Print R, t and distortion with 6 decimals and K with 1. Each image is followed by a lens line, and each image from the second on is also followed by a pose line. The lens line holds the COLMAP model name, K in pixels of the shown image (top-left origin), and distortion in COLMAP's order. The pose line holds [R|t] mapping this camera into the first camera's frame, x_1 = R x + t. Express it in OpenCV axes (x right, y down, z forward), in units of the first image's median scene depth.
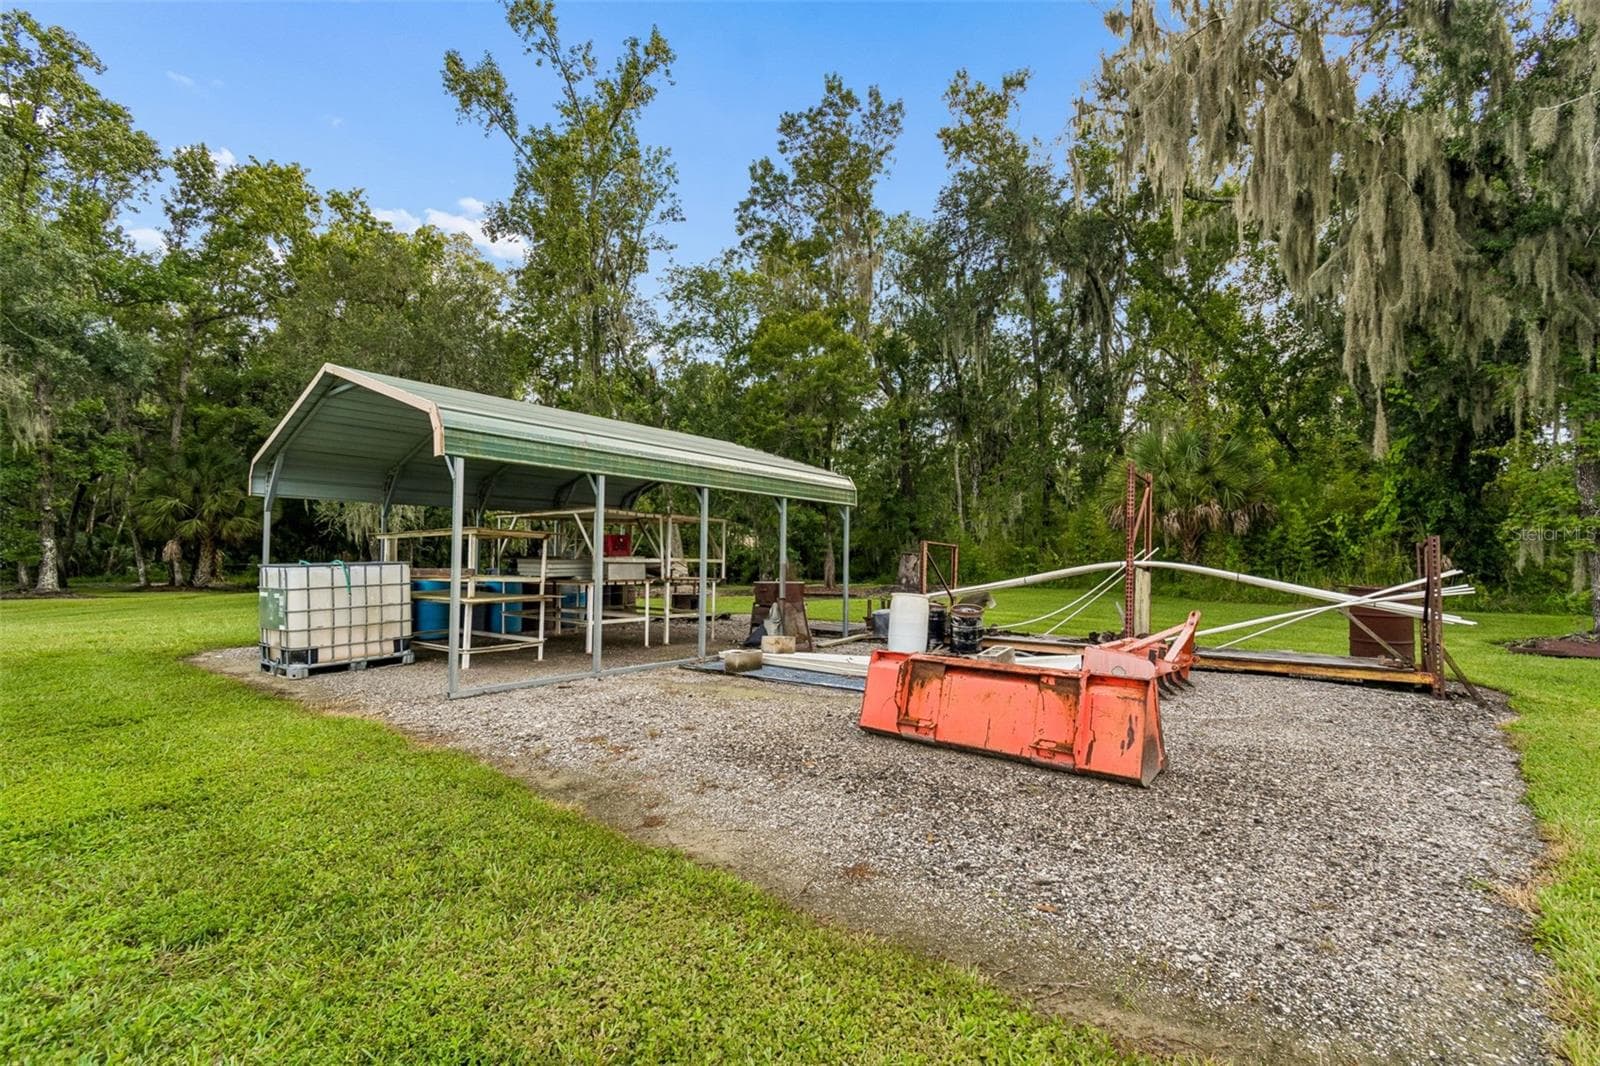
lens RADIAL K [[698.1, 0, 800.0], [0, 698.1, 533.0], [0, 0, 1]] dist [0.001829, -0.000032]
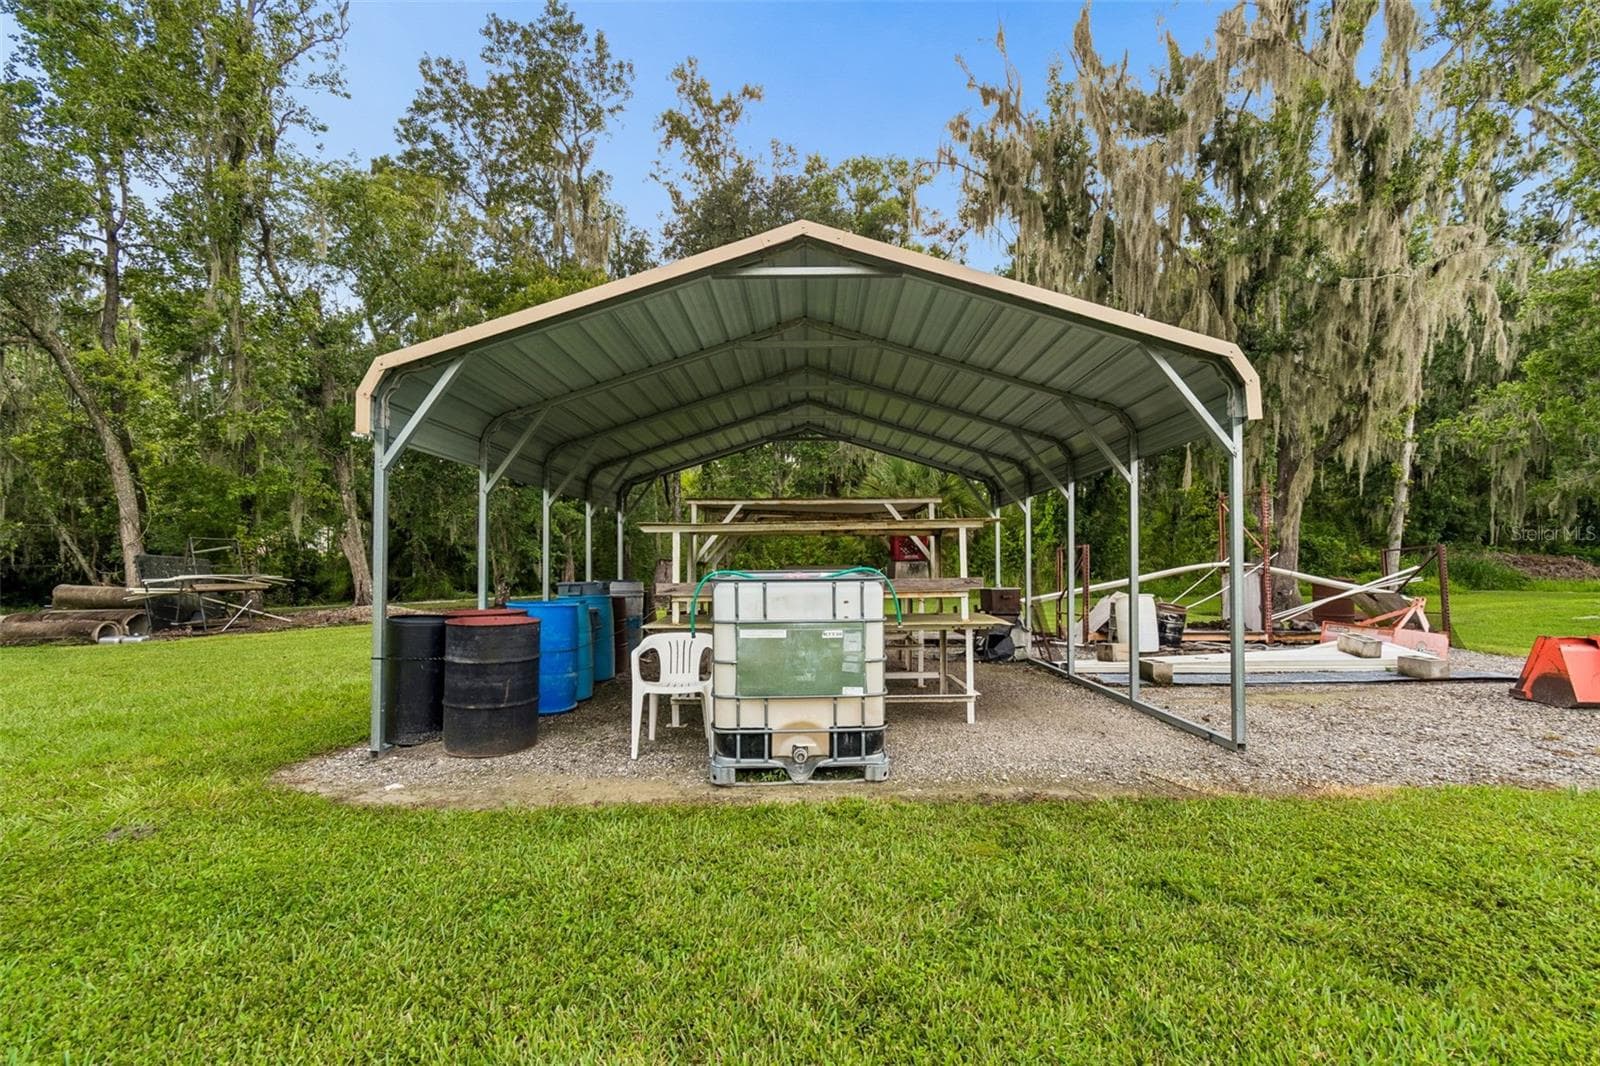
lens RADIAL K [[706.0, 0, 807.0], [0, 706.0, 546.2], [0, 0, 1]] dist [0.011804, -0.006403]
pose [[0.784060, 0.006882, 0.620646, -0.240724], [-0.012655, 0.999908, 0.004899, 0.003671], [-0.620556, -0.011695, 0.784075, 0.127343]]
